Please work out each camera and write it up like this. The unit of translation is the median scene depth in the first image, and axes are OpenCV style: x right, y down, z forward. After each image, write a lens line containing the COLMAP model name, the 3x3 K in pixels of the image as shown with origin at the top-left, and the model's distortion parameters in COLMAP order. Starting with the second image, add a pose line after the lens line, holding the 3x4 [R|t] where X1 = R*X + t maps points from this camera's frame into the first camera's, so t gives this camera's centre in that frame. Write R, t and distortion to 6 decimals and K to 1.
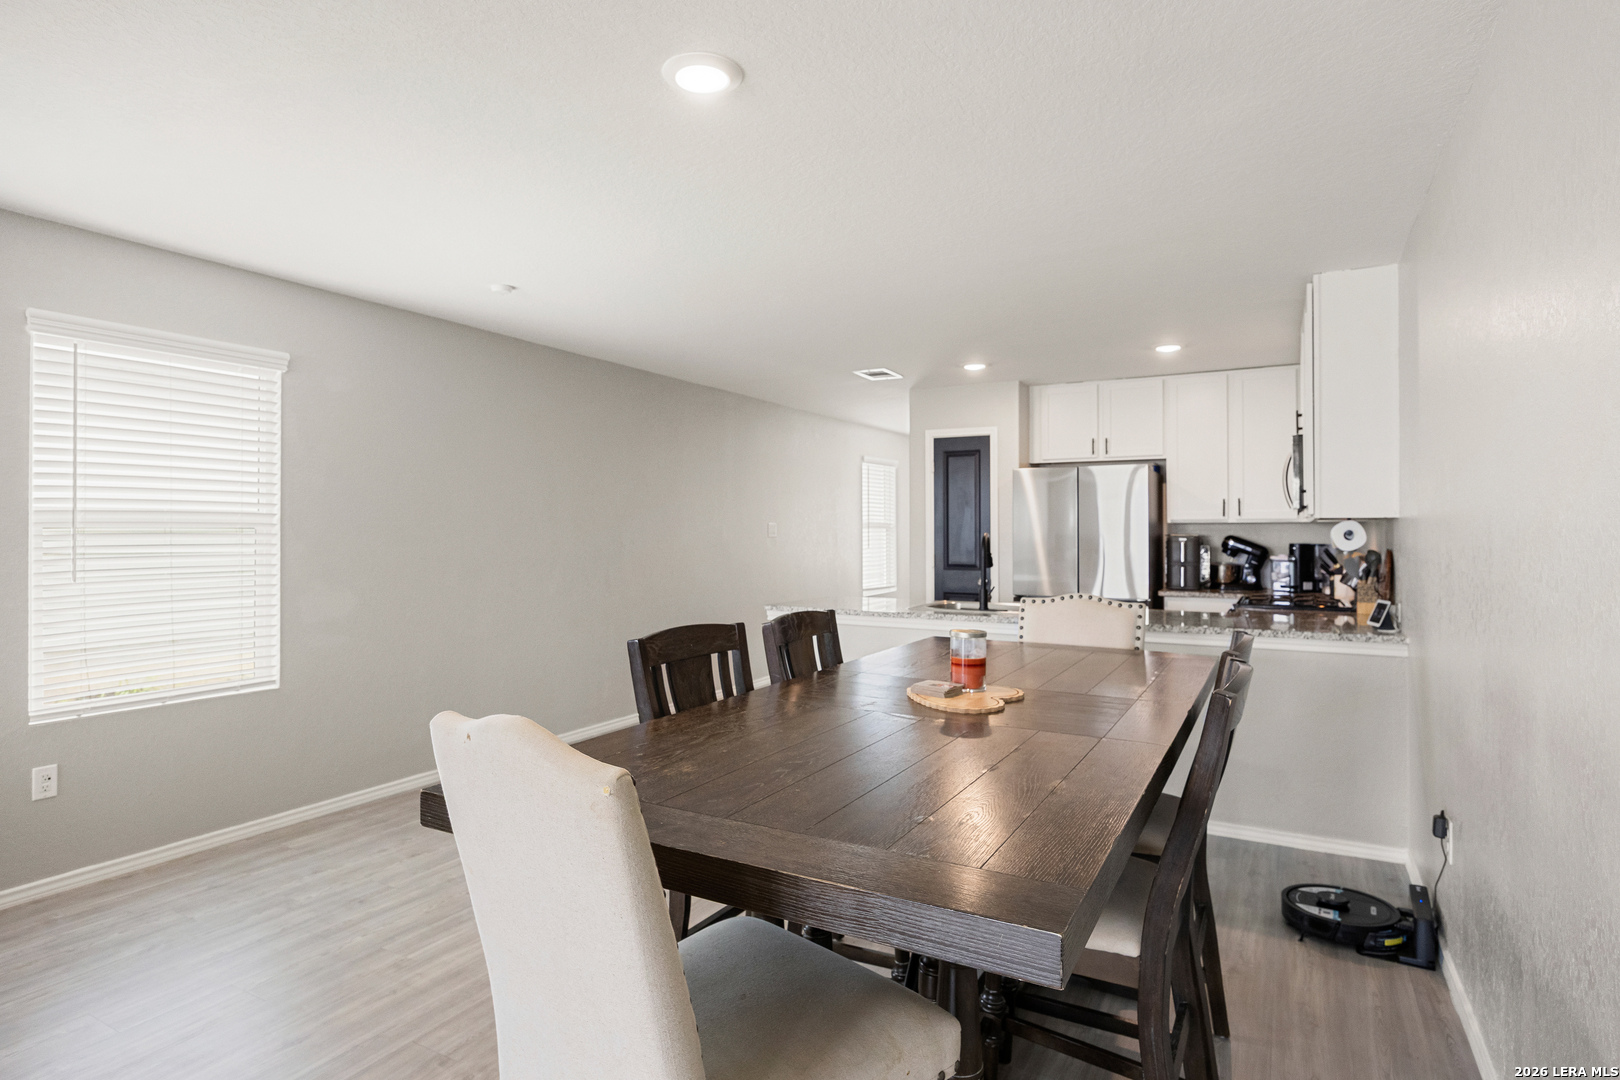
lens RADIAL K [[860.2, 0, 806.4], [0, 860.2, 523.1], [0, 0, 1]] dist [0.005427, 0.000210]
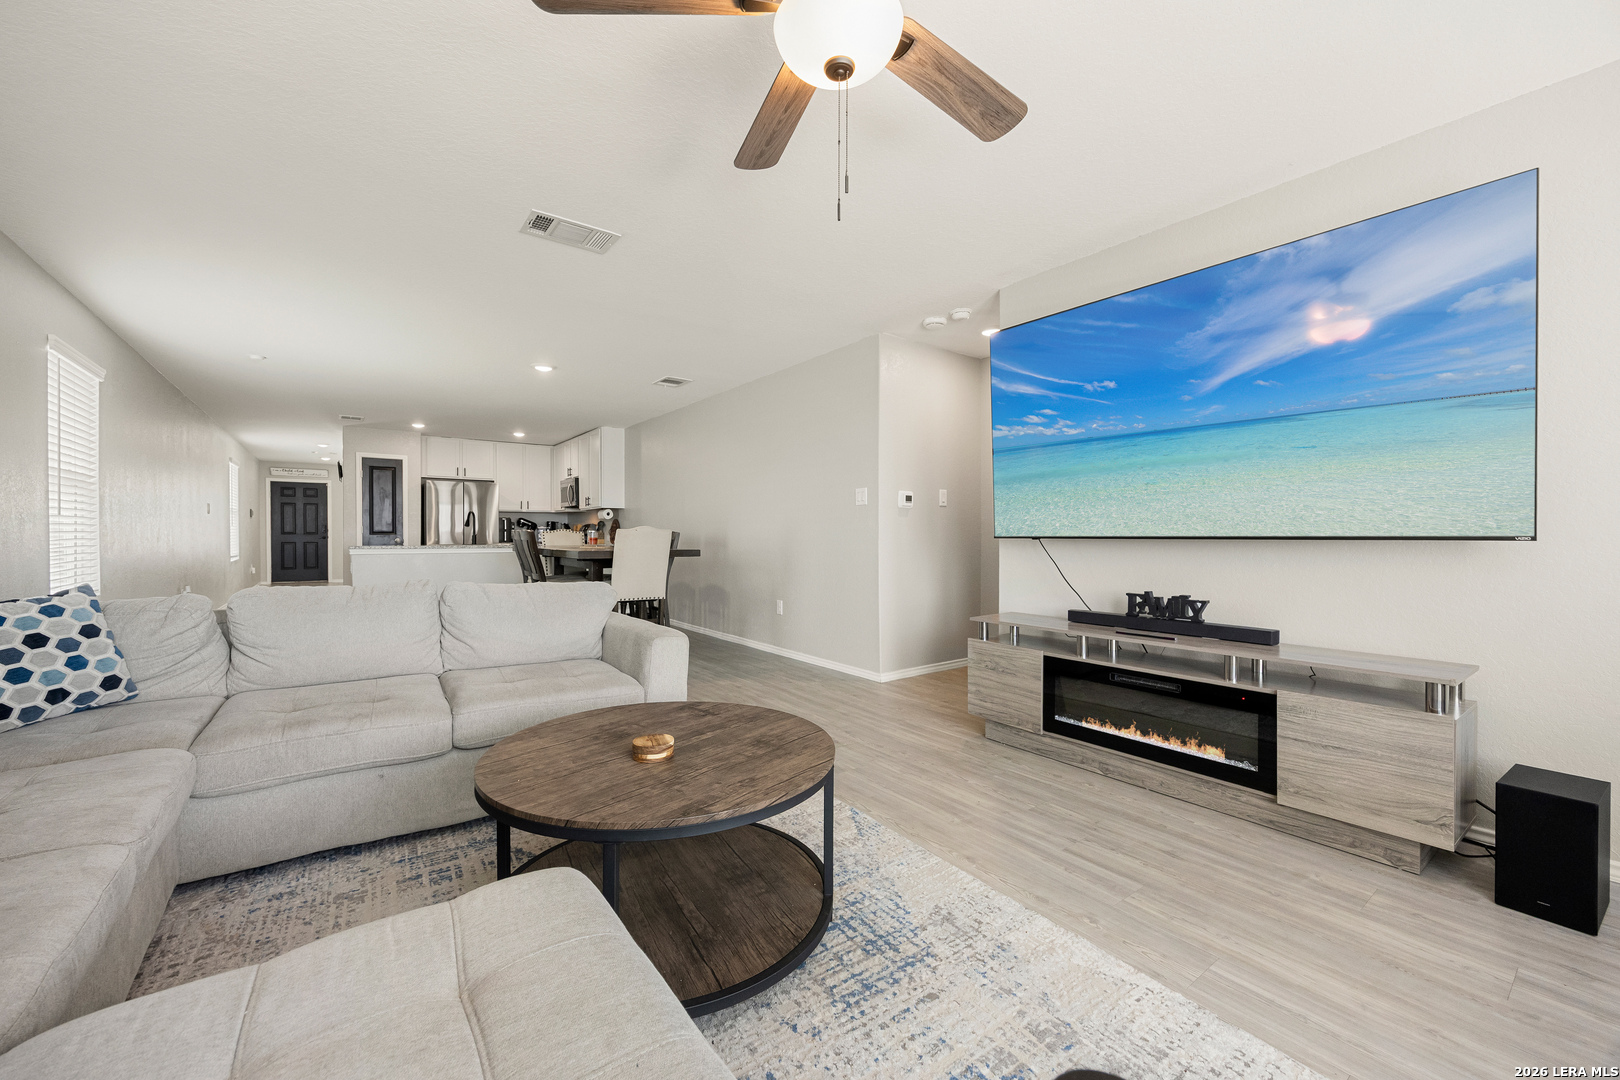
lens RADIAL K [[629.3, 0, 812.6], [0, 629.3, 540.1], [0, 0, 1]] dist [-0.005495, 0.000241]
pose [[0.405592, -0.009276, 0.914007, -0.685809], [-0.007586, 0.999880, 0.013513, 0.044685], [-0.914023, -0.012415, 0.405473, -0.347540]]
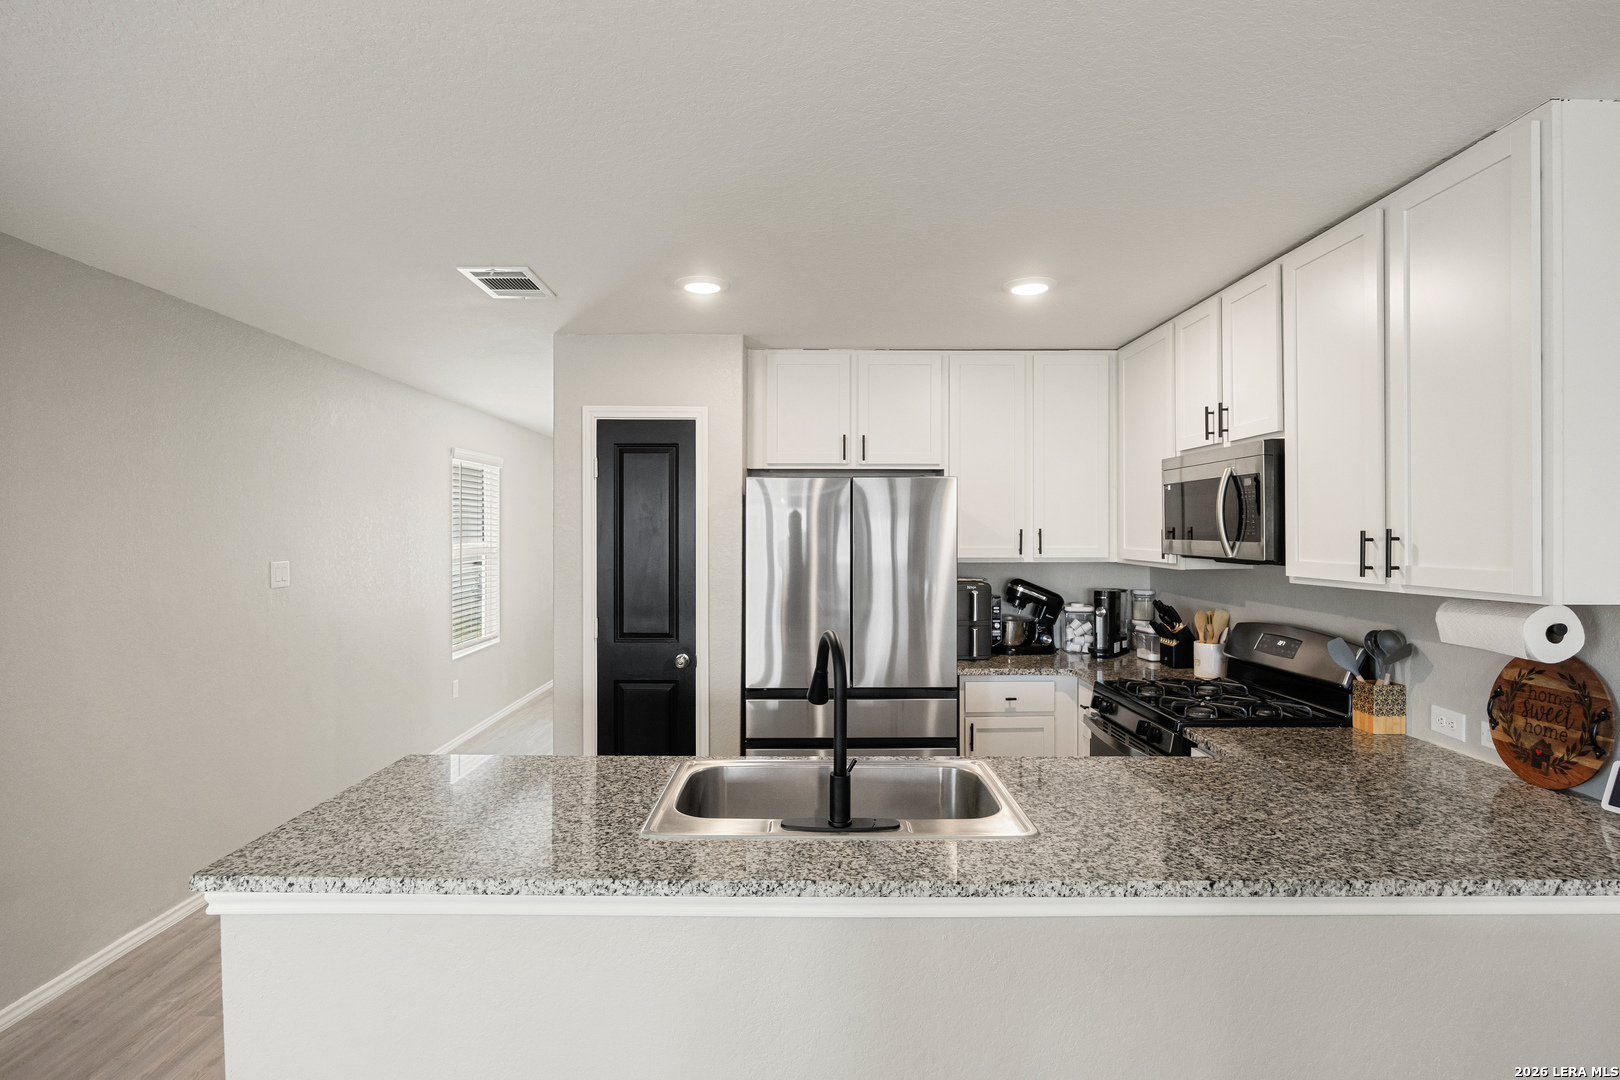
lens RADIAL K [[803.9, 0, 799.1], [0, 803.9, 532.1], [0, 0, 1]] dist [-0.006287, 0.001686]
pose [[0.875901, 0.001264, 0.482490, 0.003822], [-0.005391, 0.999960, 0.007167, -0.028861], [-0.482461, -0.008878, 0.875872, 0.494191]]
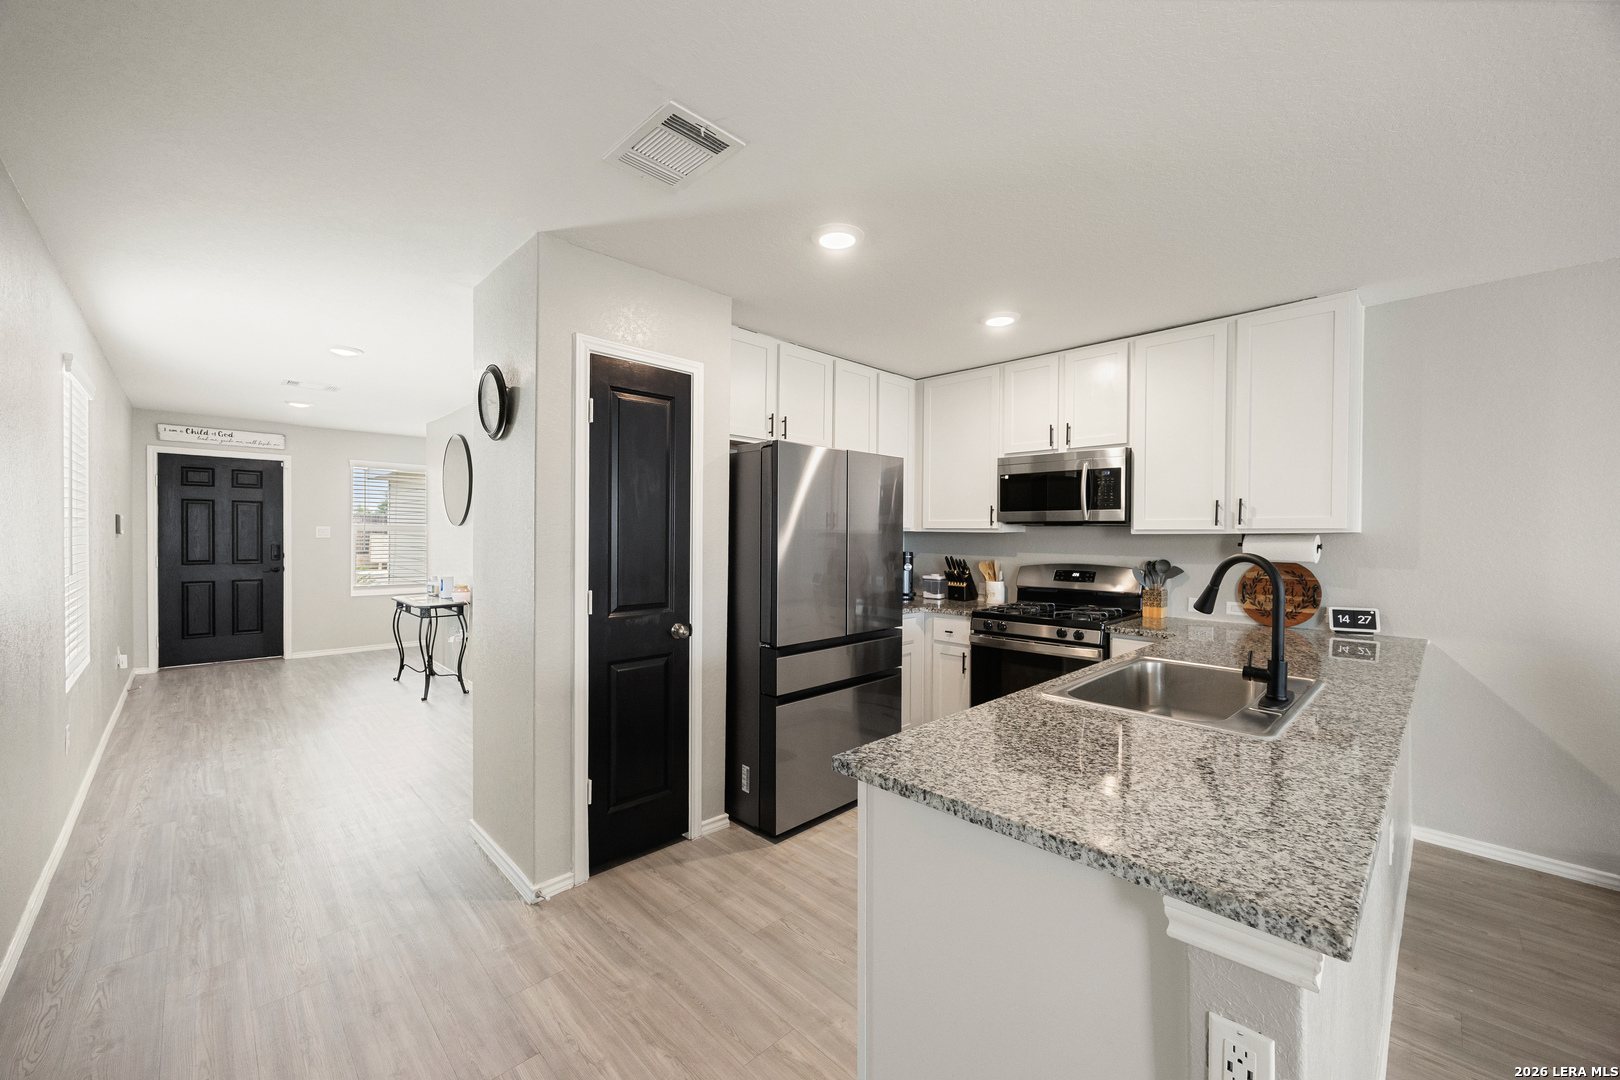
lens RADIAL K [[629.3, 0, 808.7], [0, 629.3, 541.3], [0, 0, 1]] dist [-0.005495, 0.000241]
pose [[0.283184, -0.007997, 0.959032, -0.178545], [-0.014806, 0.999810, 0.012708, 0.002888], [-0.958951, -0.017798, 0.283012, 0.853658]]
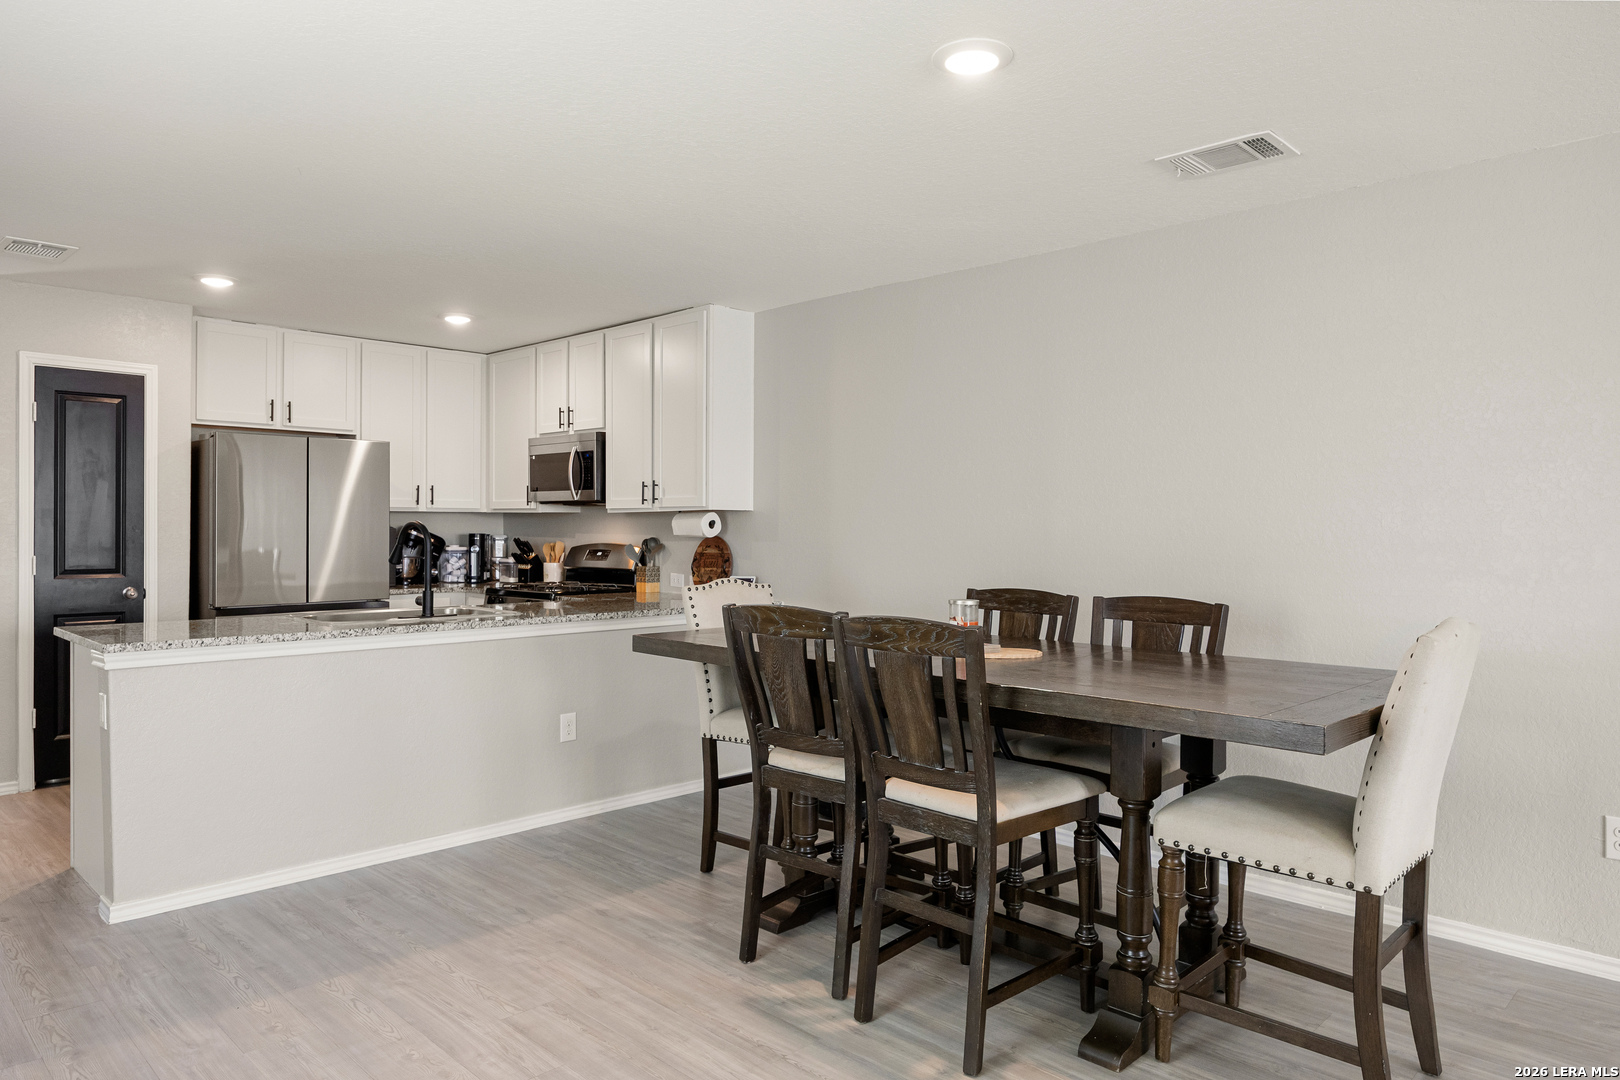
lens RADIAL K [[1041.1, 0, 817.8], [0, 1041.1, 530.5], [0, 0, 1]] dist [-0.018084, 0.005663]
pose [[0.262598, -0.000825, 0.964905, -0.457903], [-0.013997, 0.999891, 0.004665, 0.008666], [-0.964804, -0.014730, 0.262558, 0.291491]]
